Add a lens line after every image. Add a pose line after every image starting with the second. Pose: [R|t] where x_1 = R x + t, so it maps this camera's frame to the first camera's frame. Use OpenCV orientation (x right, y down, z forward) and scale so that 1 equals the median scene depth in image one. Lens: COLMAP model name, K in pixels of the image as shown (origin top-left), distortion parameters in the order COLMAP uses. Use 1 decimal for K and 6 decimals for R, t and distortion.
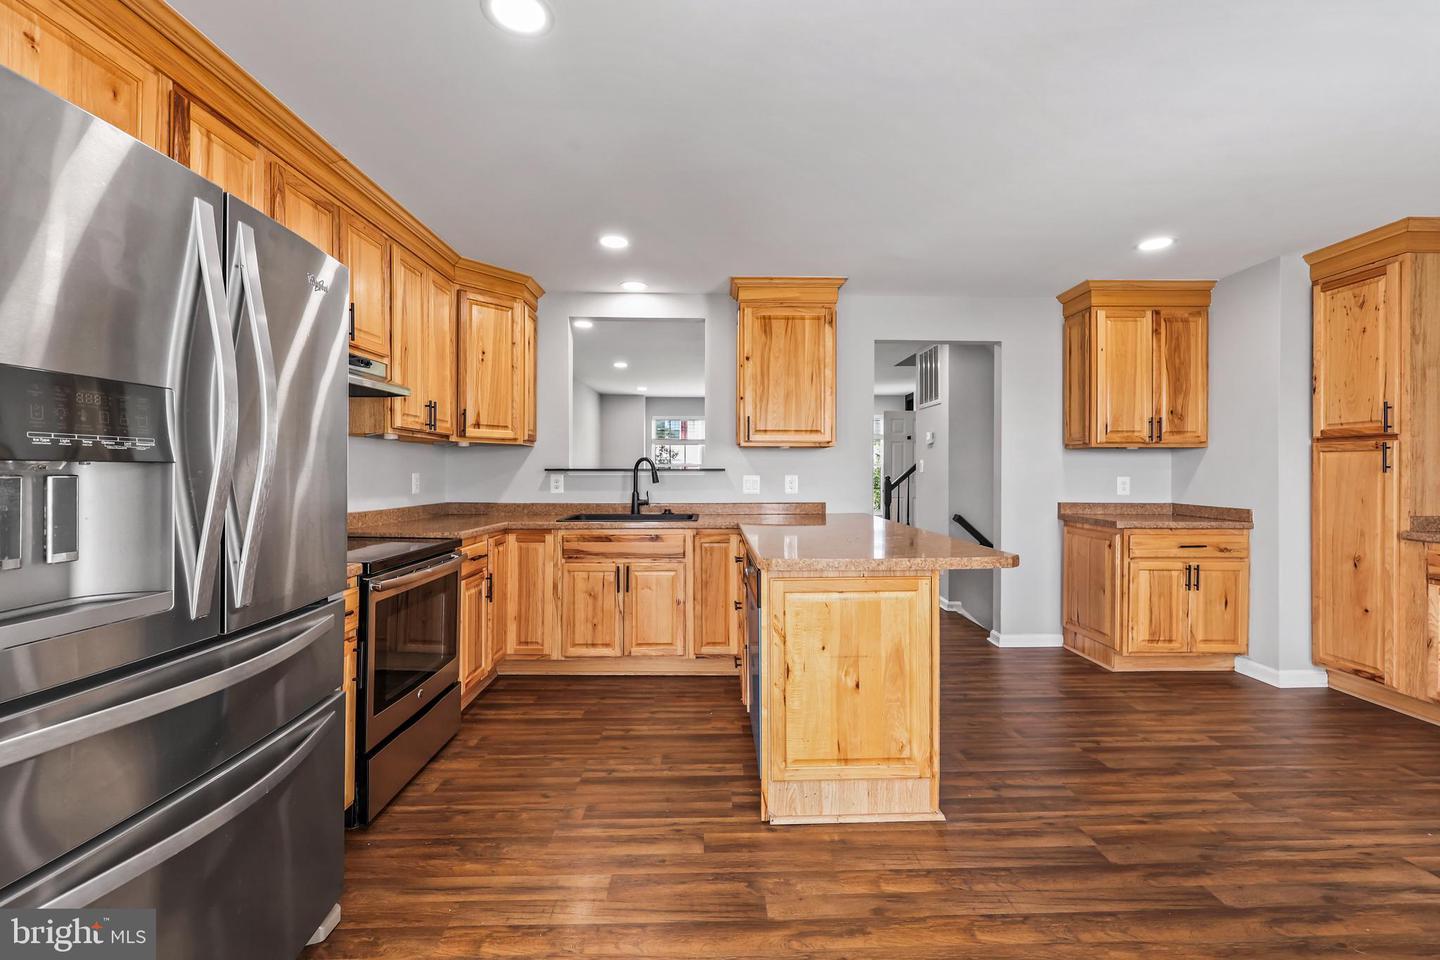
lens RADIAL K [[607.4, 0, 710.0], [0, 607.4, 475.3], [0, 0, 1]] dist [0.000522, -0.000556]
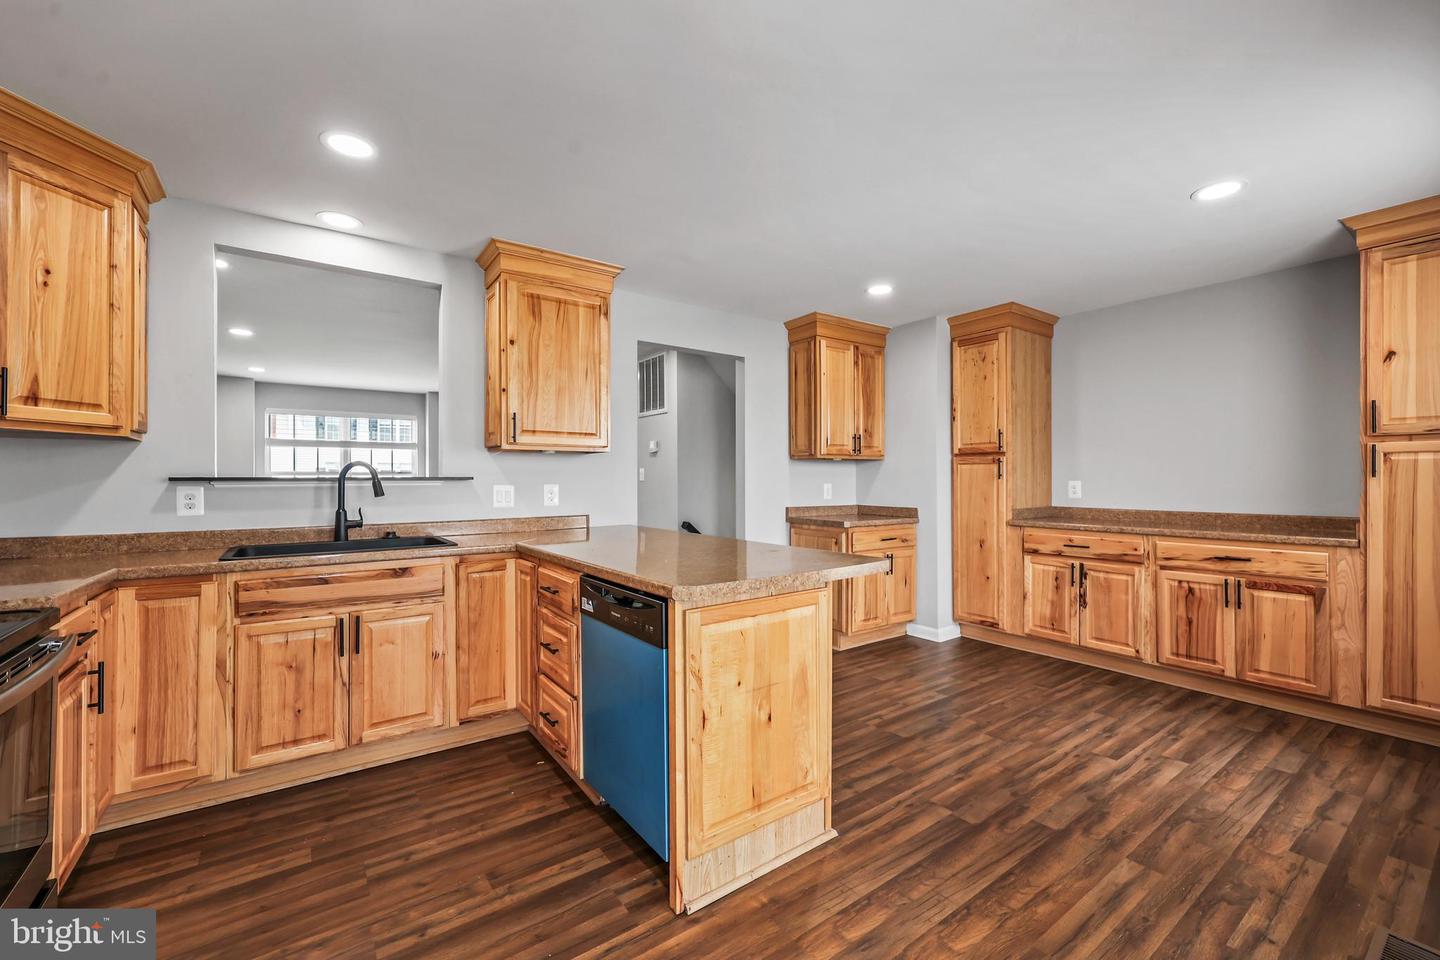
lens RADIAL K [[607.4, 0, 730.6], [0, 607.4, 480.9], [0, 0, 1]] dist [0.000522, -0.000556]
pose [[0.813629, -0.004598, 0.581366, -0.190385], [0.008287, 0.999959, -0.003688, -0.000222], [-0.581325, 0.007818, 0.813634, 0.178949]]
